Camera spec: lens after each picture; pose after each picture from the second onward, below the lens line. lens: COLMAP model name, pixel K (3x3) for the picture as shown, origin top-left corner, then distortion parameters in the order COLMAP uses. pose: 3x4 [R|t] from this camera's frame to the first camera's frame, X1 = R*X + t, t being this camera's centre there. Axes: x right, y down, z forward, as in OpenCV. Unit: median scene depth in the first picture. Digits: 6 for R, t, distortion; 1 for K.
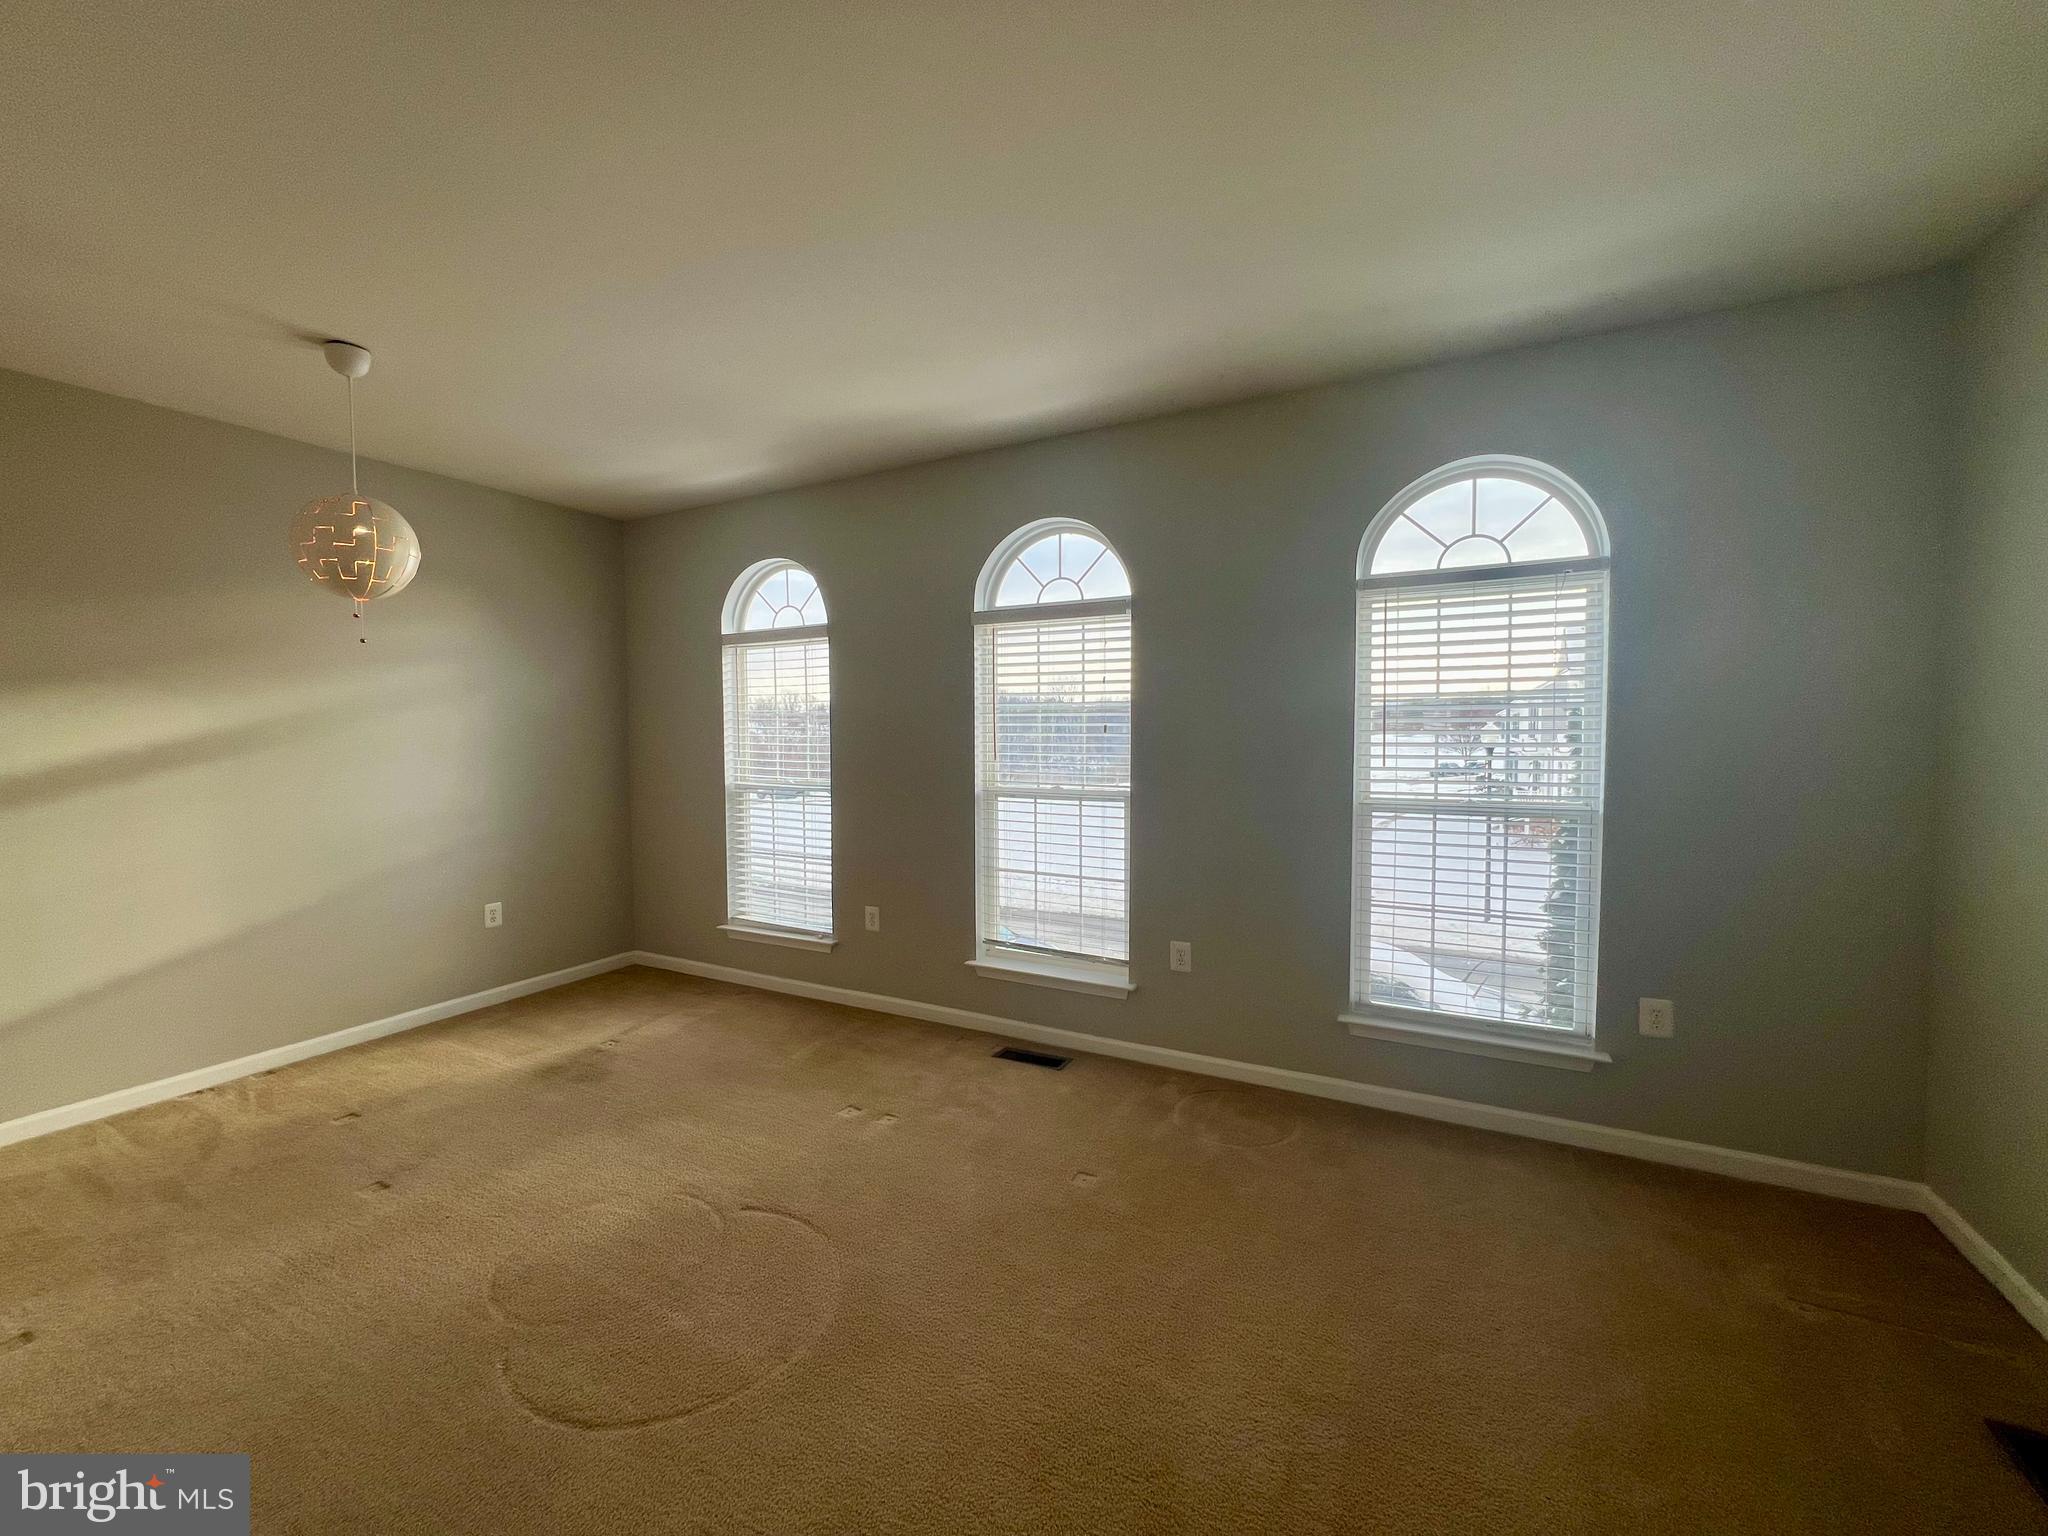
lens RADIAL K [[794.5, 0, 1063.8], [0, 794.5, 770.4], [0, 0, 1]] dist [0.000236, 0.000073]
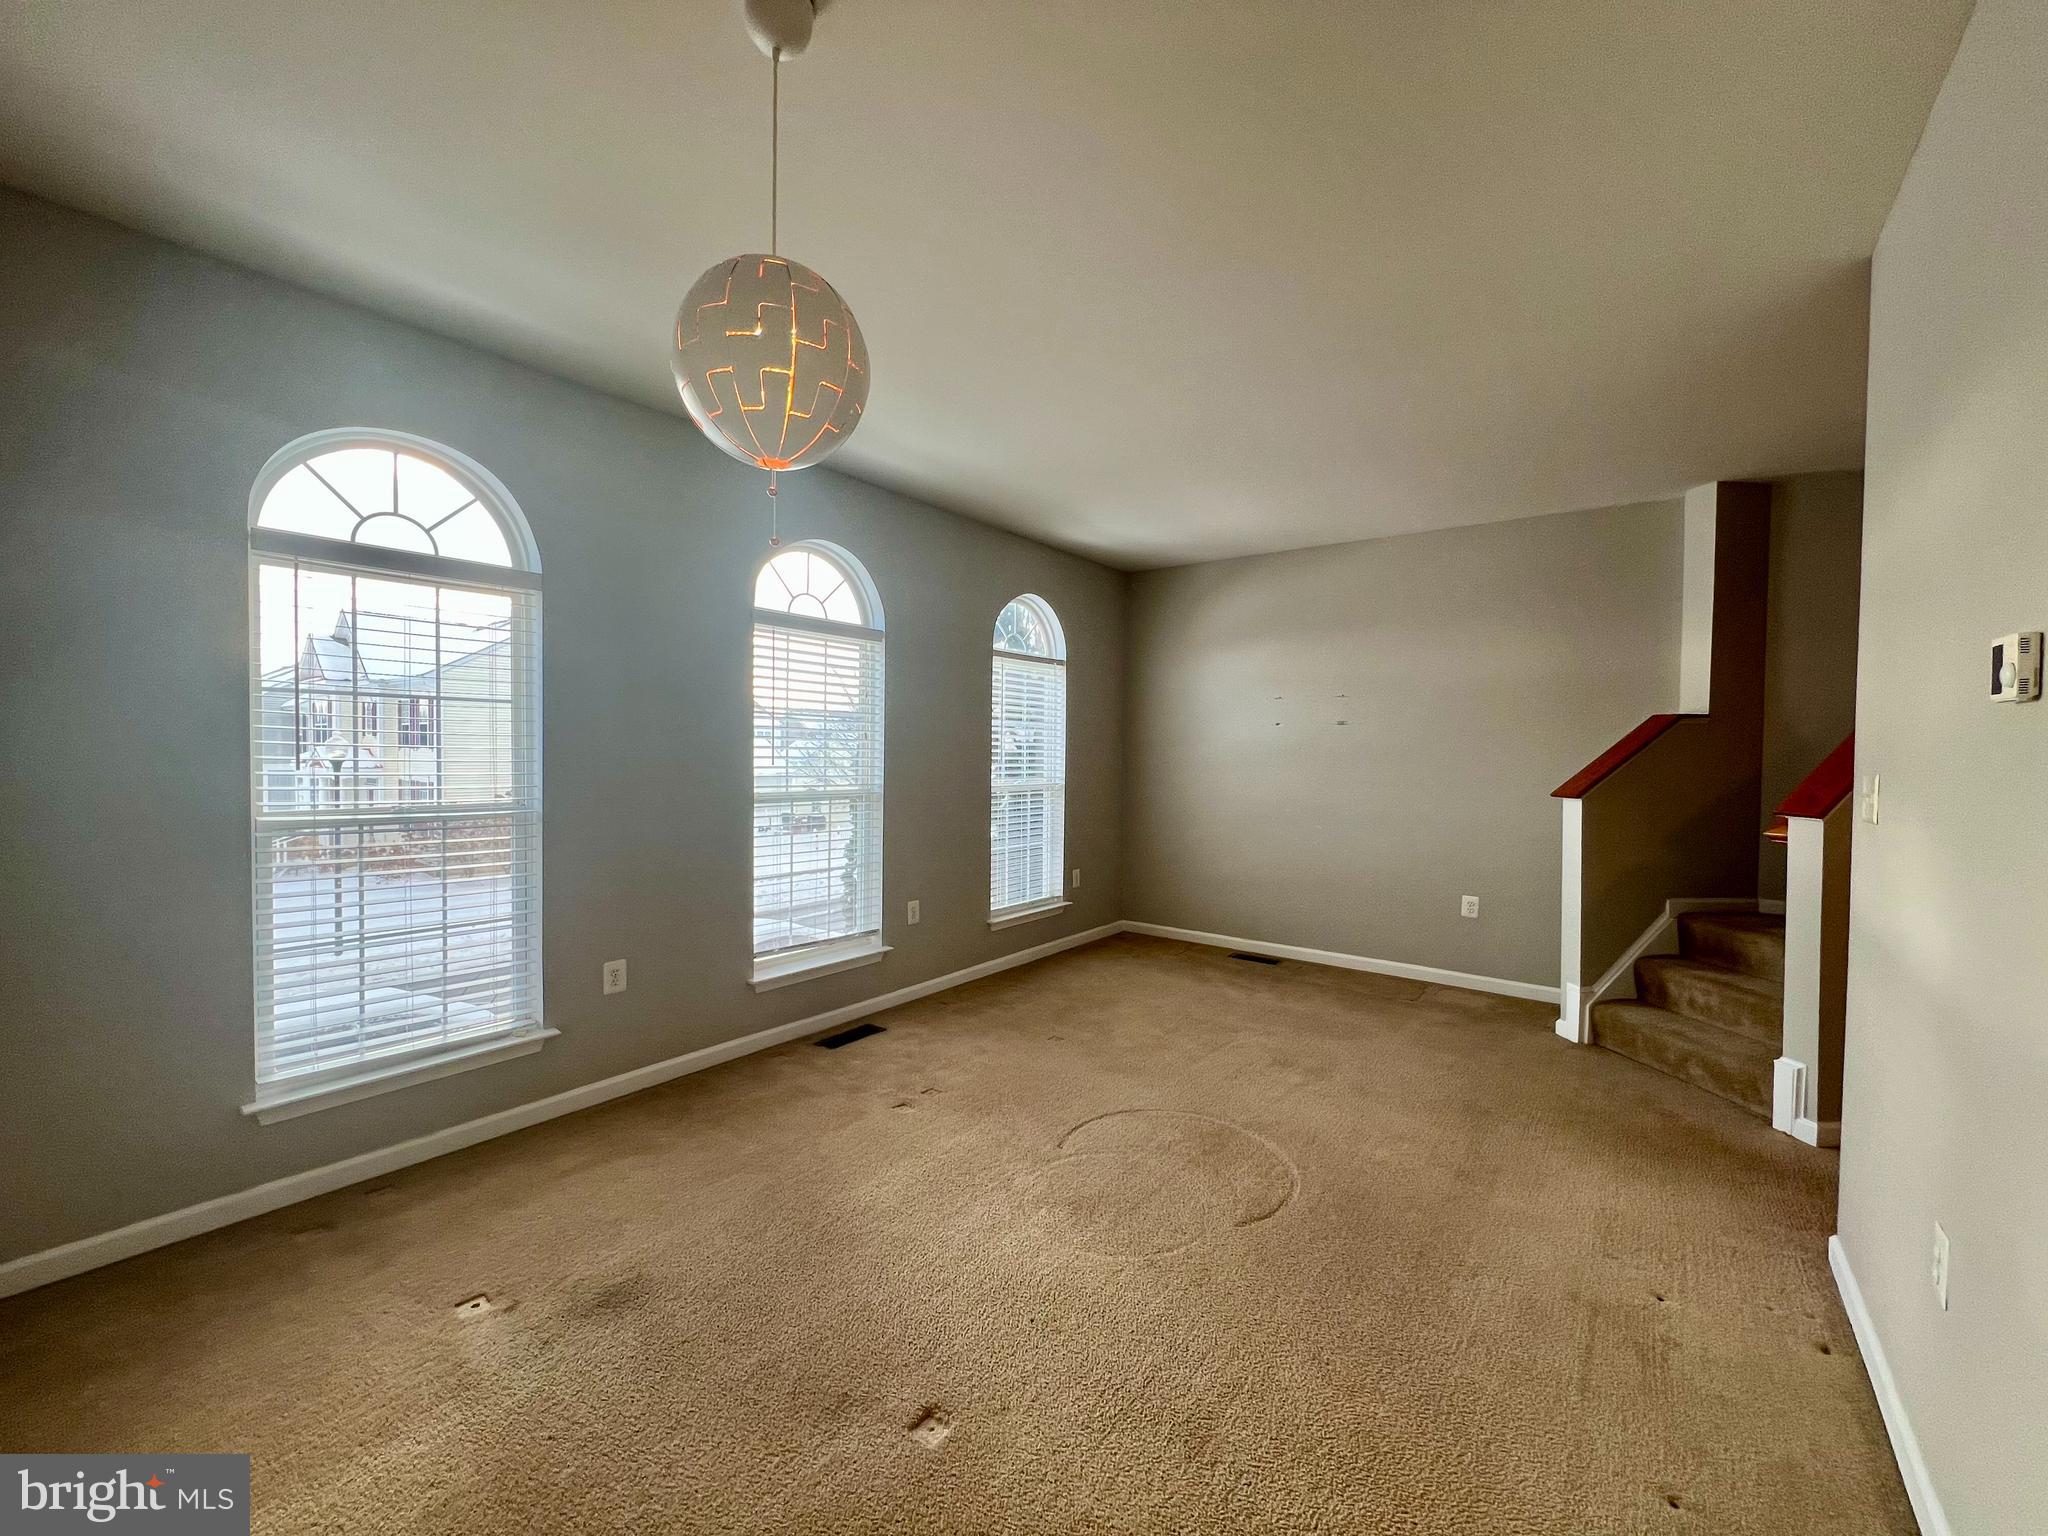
lens RADIAL K [[822.5, 0, 1009.9], [0, 822.5, 763.3], [0, 0, 1]] dist [0.000982, 0.000059]
pose [[0.203664, -0.016928, 0.978895, -0.999786], [0.026332, 0.999584, 0.011807, -0.019039], [-0.978687, 0.023372, 0.204024, 0.497517]]
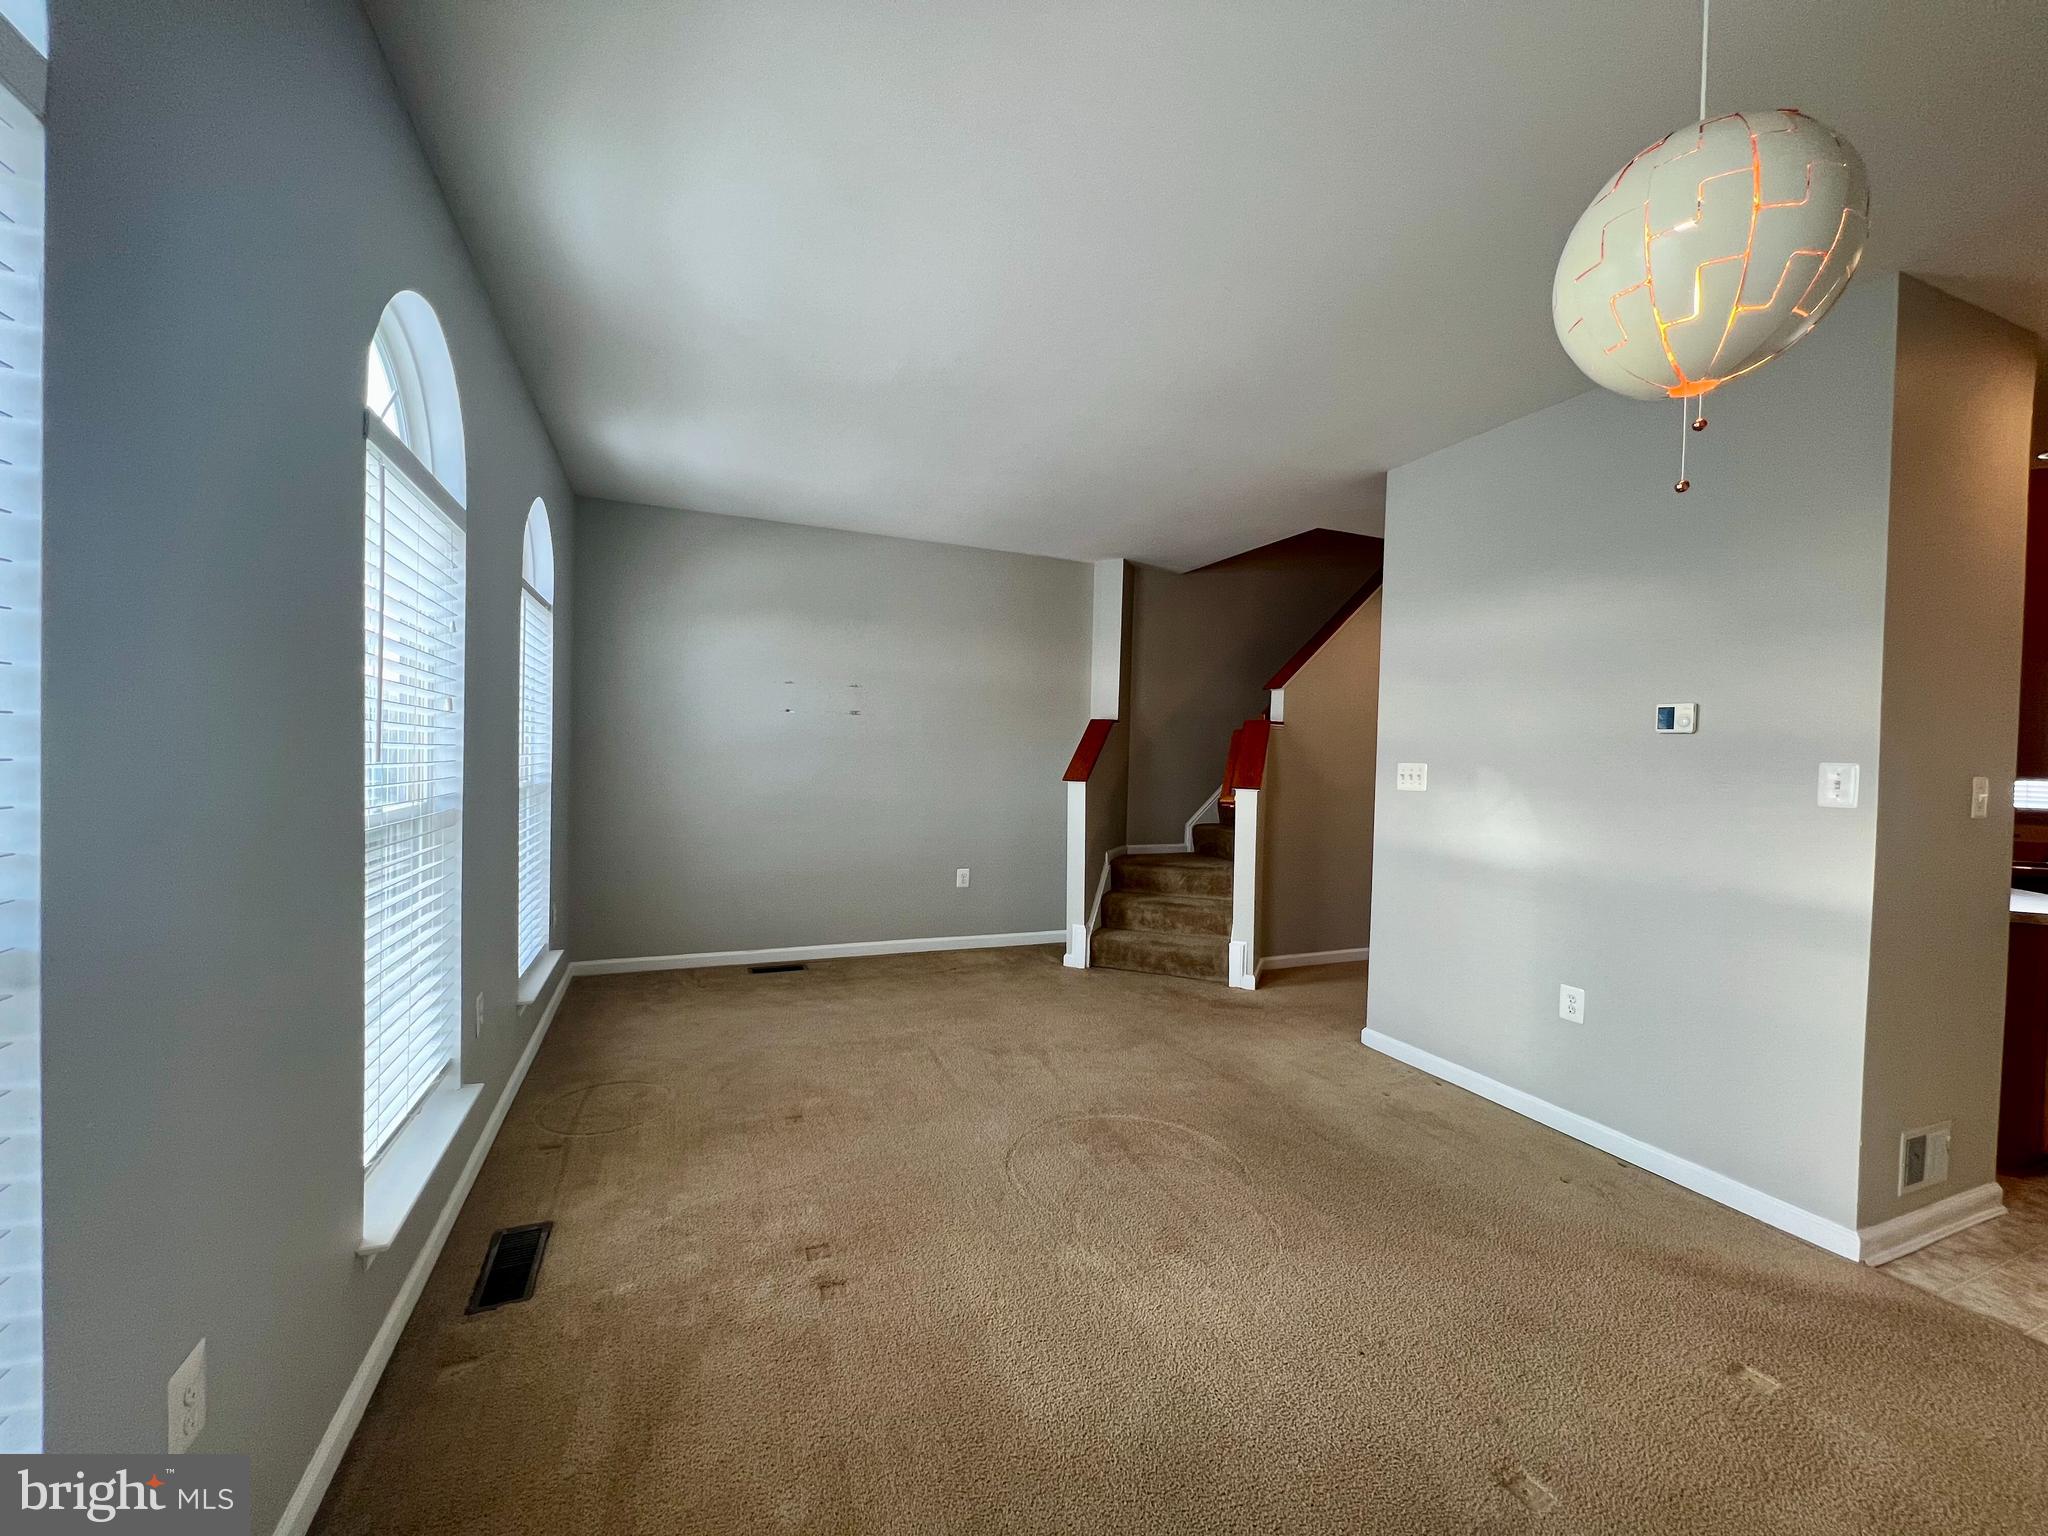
lens RADIAL K [[818.8, 0, 1027.7], [0, 818.8, 766.6], [0, 0, 1]] dist [-0.001325, -0.000053]
pose [[-0.751303, -0.032716, 0.659146, -0.650554], [-0.002170, 0.998888, 0.047106, -0.031258], [-0.659954, 0.033960, -0.750538, 1.085502]]
